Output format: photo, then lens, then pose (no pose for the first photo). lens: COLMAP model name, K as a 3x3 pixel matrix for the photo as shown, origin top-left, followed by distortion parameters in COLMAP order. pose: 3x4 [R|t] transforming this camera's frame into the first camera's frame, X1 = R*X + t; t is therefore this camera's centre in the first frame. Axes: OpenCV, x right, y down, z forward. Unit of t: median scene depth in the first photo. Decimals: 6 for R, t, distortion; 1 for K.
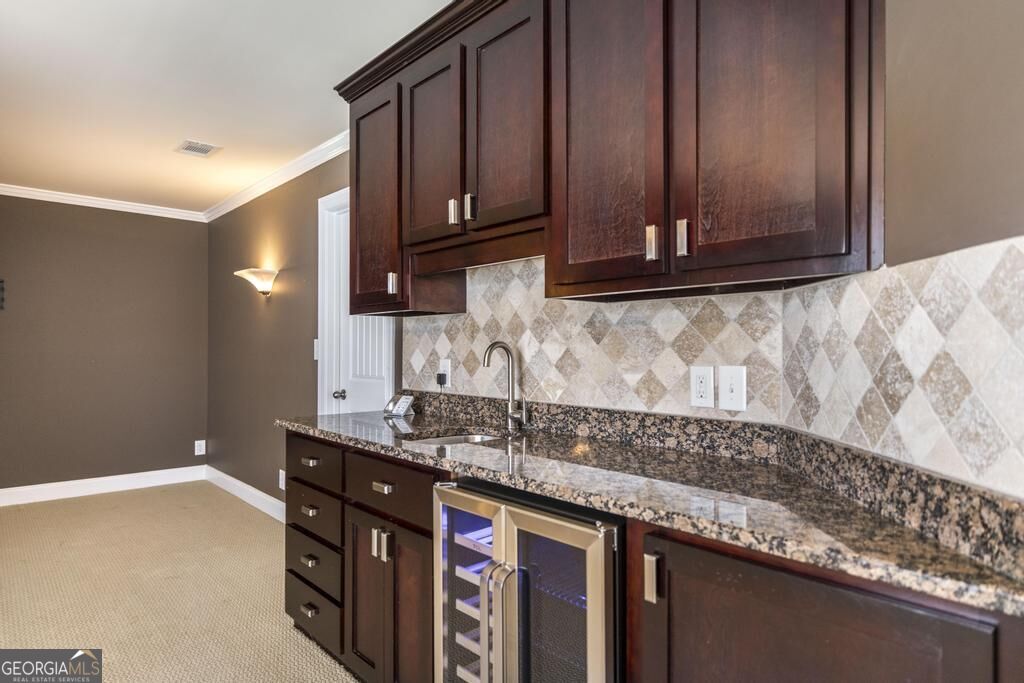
lens RADIAL K [[601.3, 0, 511.2], [0, 601.3, 341.5], [0, 0, 1]] dist [-0.001576, -0.000278]
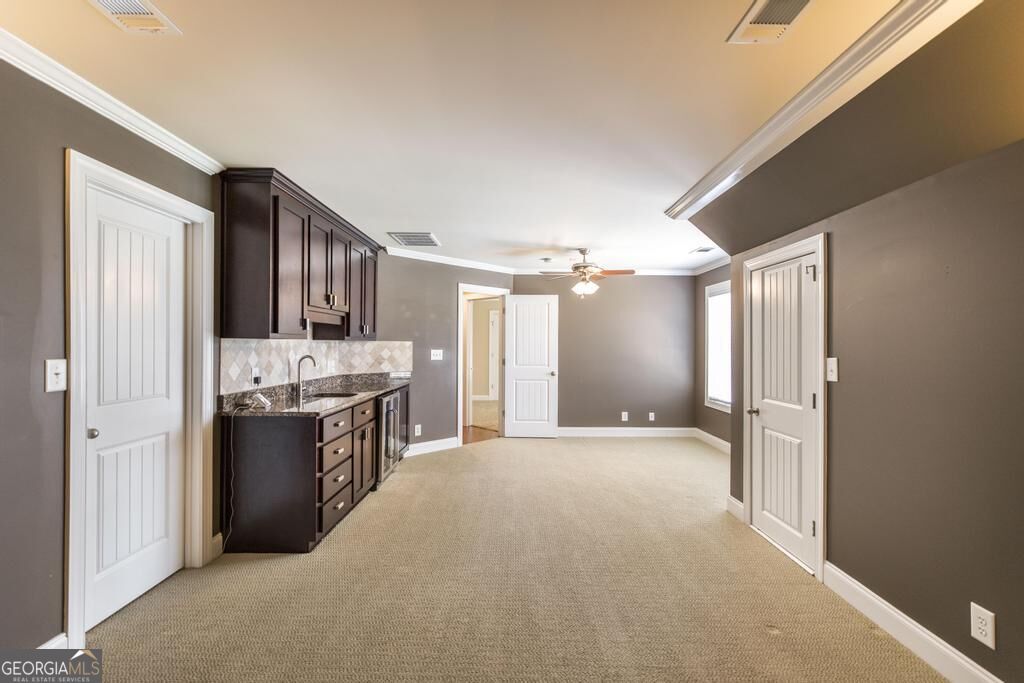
lens RADIAL K [[445.5, 0, 512.8], [0, 445.5, 345.0], [0, 0, 1]] dist [0.001067, 0.000157]
pose [[-0.743191, 0.002711, 0.669074, -1.382451], [-0.003389, 0.999964, -0.007817, -0.022771], [-0.669070, -0.008077, -0.743155, 1.407614]]
